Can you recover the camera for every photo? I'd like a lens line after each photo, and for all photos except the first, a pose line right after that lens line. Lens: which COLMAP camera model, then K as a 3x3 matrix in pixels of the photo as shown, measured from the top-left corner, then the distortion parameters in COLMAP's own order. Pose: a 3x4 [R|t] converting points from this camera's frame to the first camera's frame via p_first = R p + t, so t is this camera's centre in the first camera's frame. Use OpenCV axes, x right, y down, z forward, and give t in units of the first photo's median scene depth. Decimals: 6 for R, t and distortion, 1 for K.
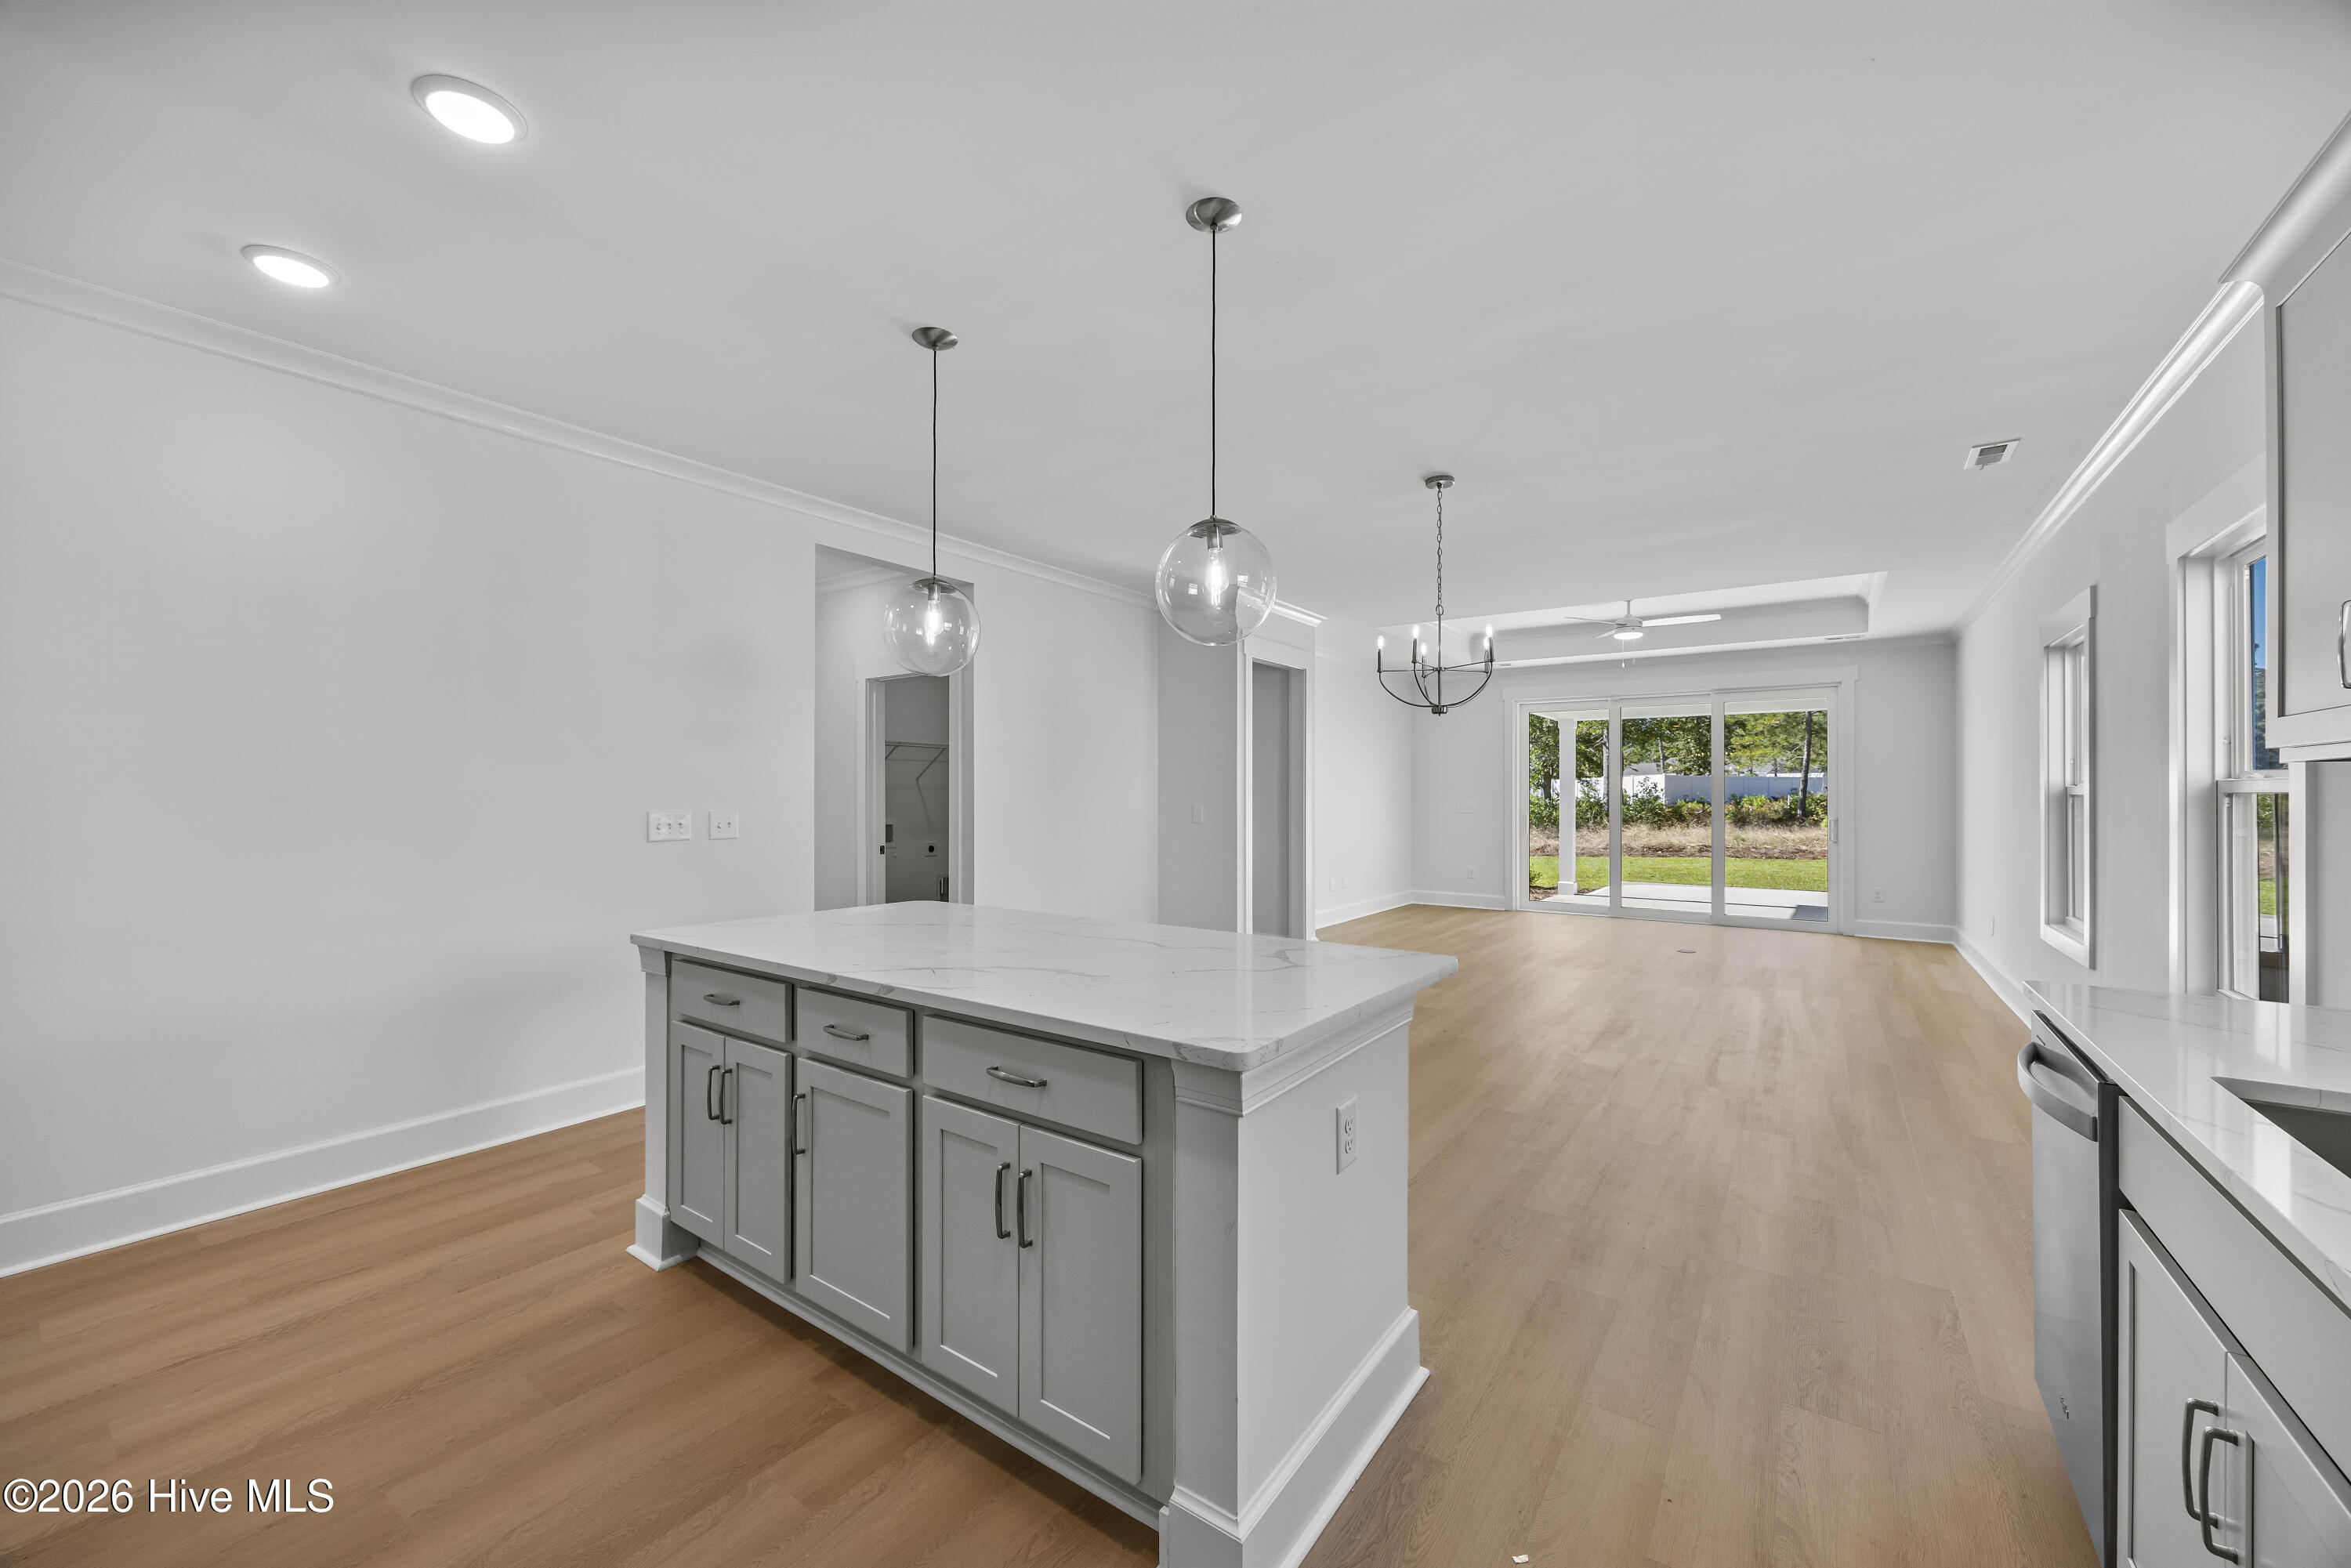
lens RADIAL K [[896.1, 0, 1181.9], [0, 896.1, 789.5], [0, 0, 1]] dist [-0.000978, 0.000029]
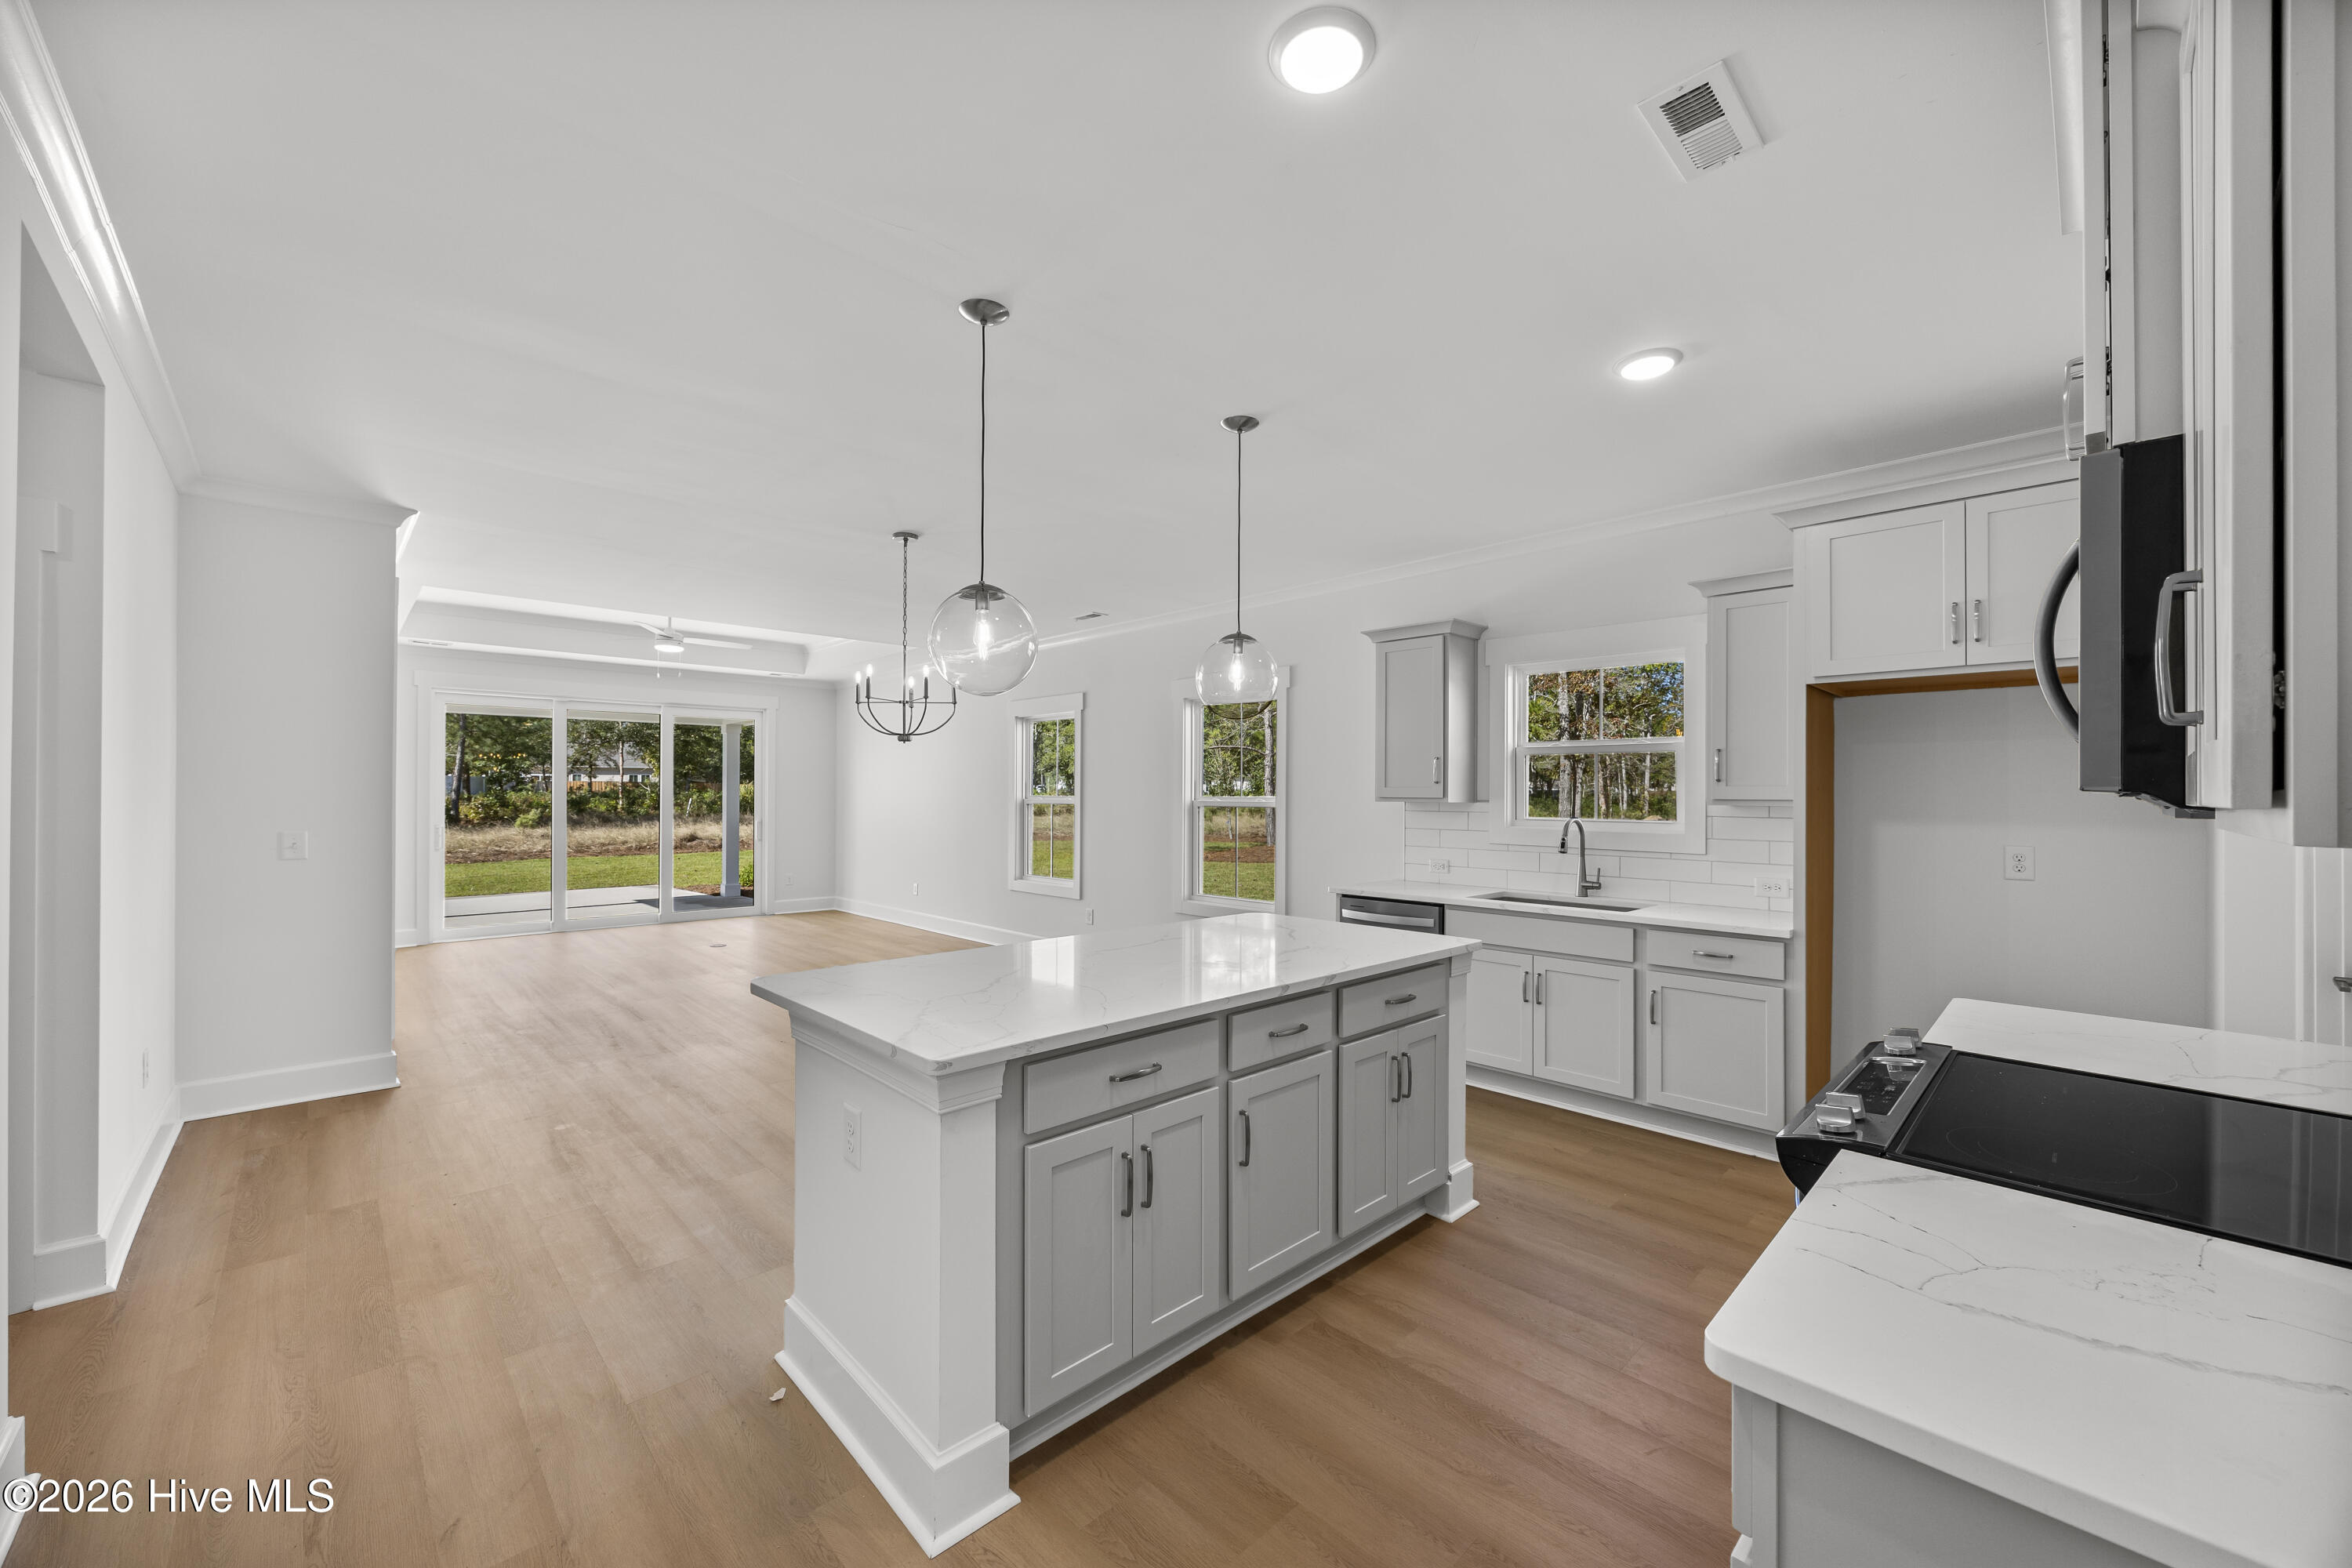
lens RADIAL K [[896.5, 0, 1182.8], [0, 896.5, 788.1], [0, 0, 1]] dist [-0.000978, 0.000029]
pose [[0.188929, 0.005197, 0.981977, -1.374057], [-0.007497, 0.999964, -0.003850, -0.042147], [-0.981962, -0.006634, 0.188961, 0.792818]]
